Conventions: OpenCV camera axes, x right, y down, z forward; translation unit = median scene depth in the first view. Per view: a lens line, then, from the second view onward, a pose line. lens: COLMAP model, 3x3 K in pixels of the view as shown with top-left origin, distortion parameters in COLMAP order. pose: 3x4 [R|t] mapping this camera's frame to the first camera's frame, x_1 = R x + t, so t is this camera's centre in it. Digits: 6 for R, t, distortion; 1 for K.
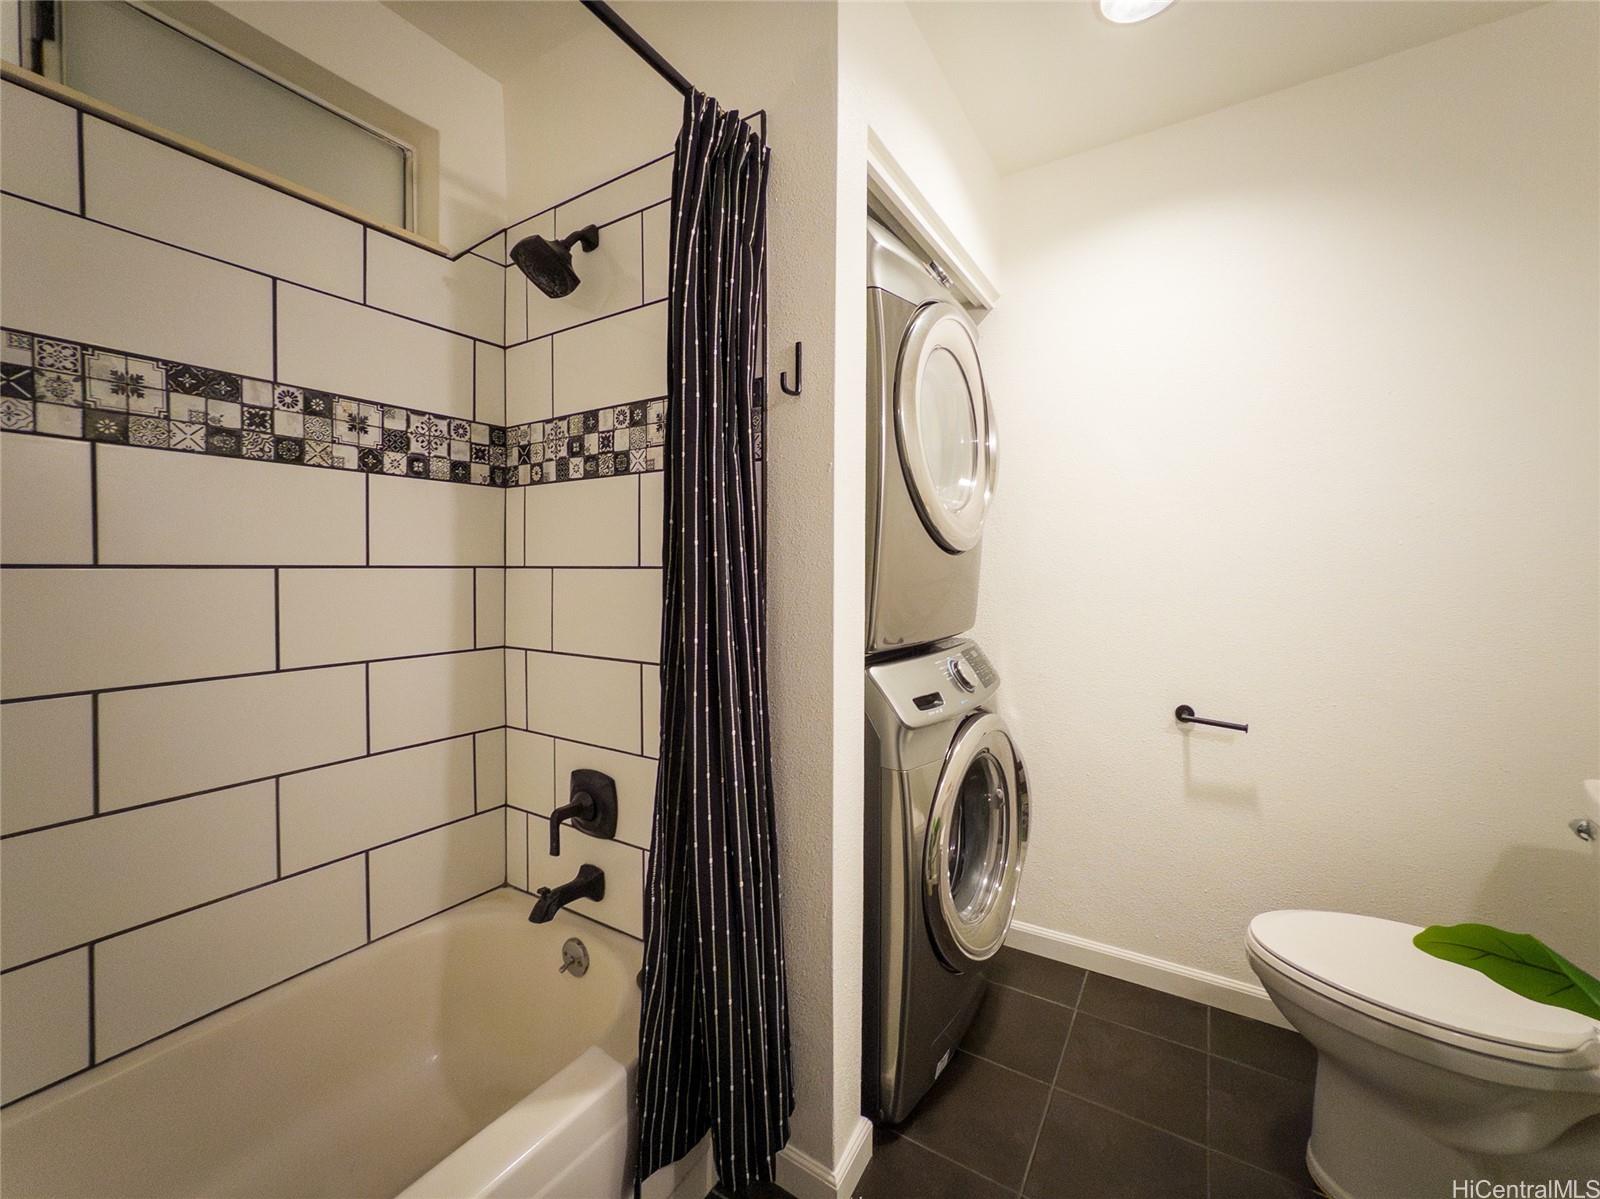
lens RADIAL K [[654.1, 0, 800.4], [0, 654.1, 584.1], [0, 0, 1]] dist [-0.023080, 0.007806]
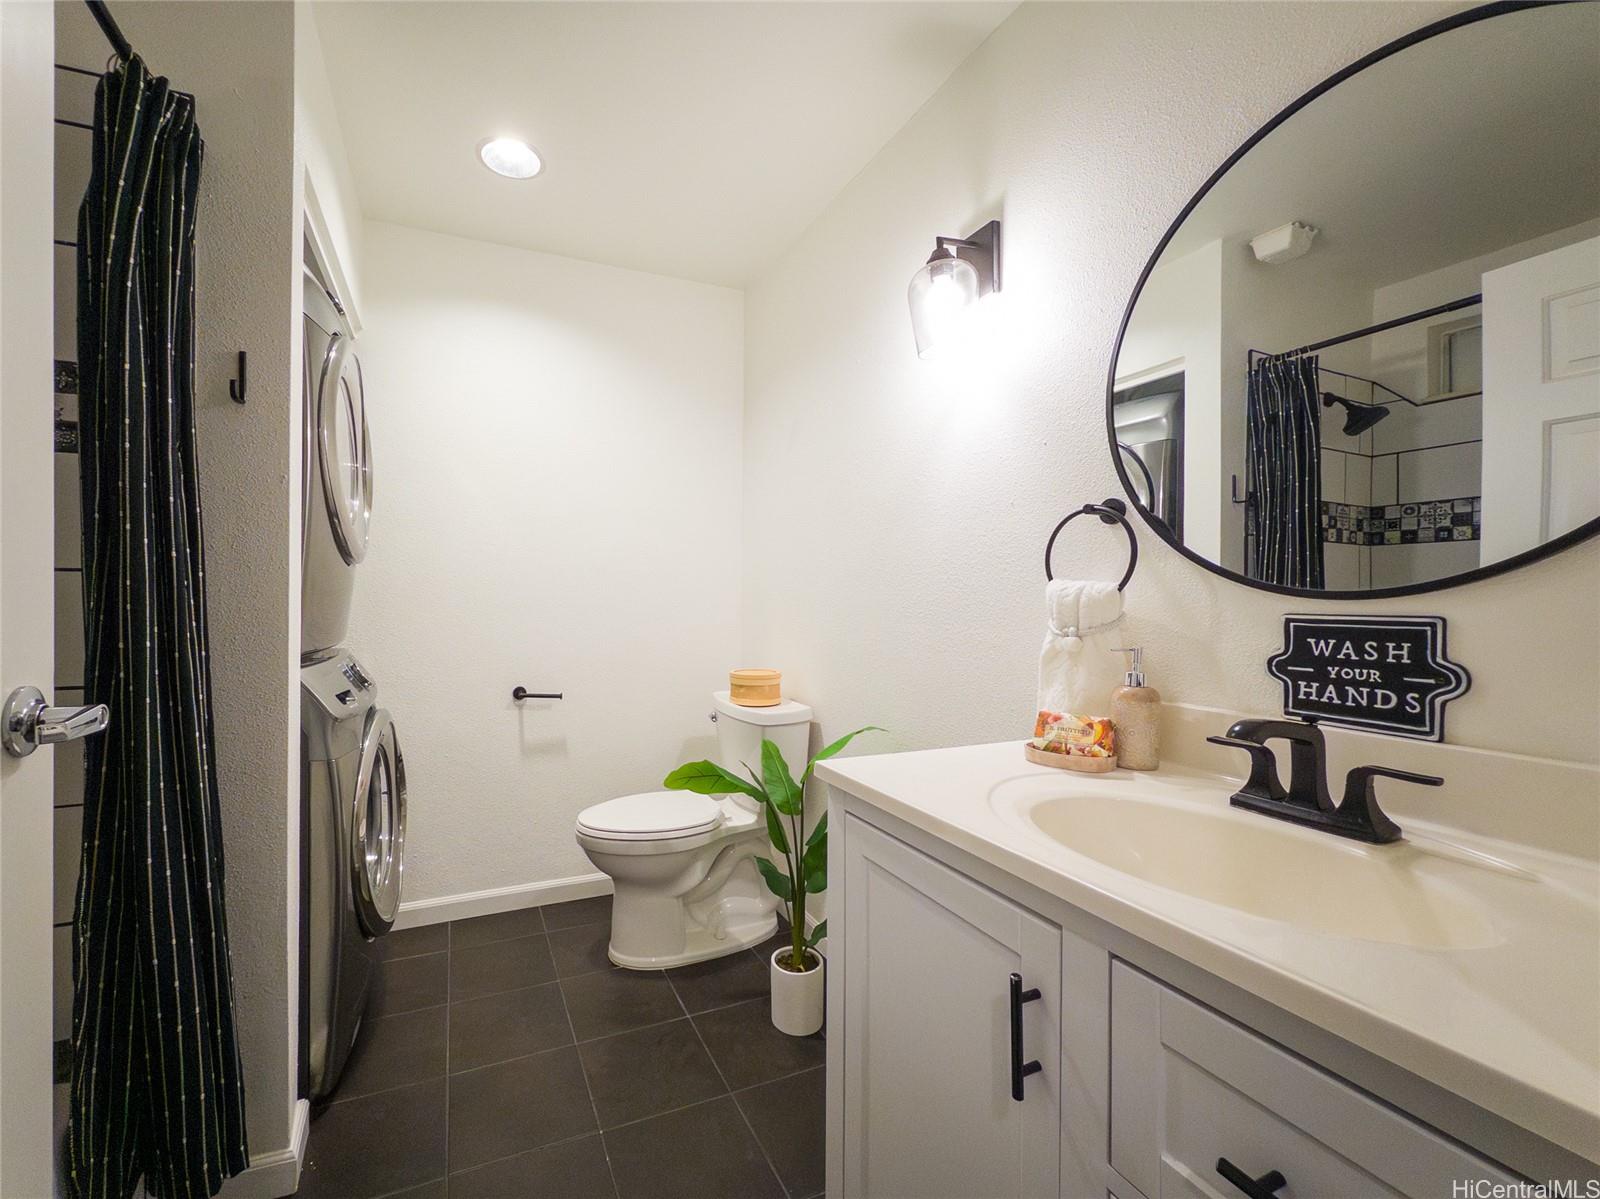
lens RADIAL K [[638.4, 0, 800.0], [0, 638.4, 599.5], [0, 0, 1]] dist [-0.000031, 0.000005]
pose [[0.489282, -0.003219, 0.872120, -0.388396], [0.015419, 0.999869, -0.004960, 0.031560], [-0.871989, 0.015874, 0.489267, -0.215218]]
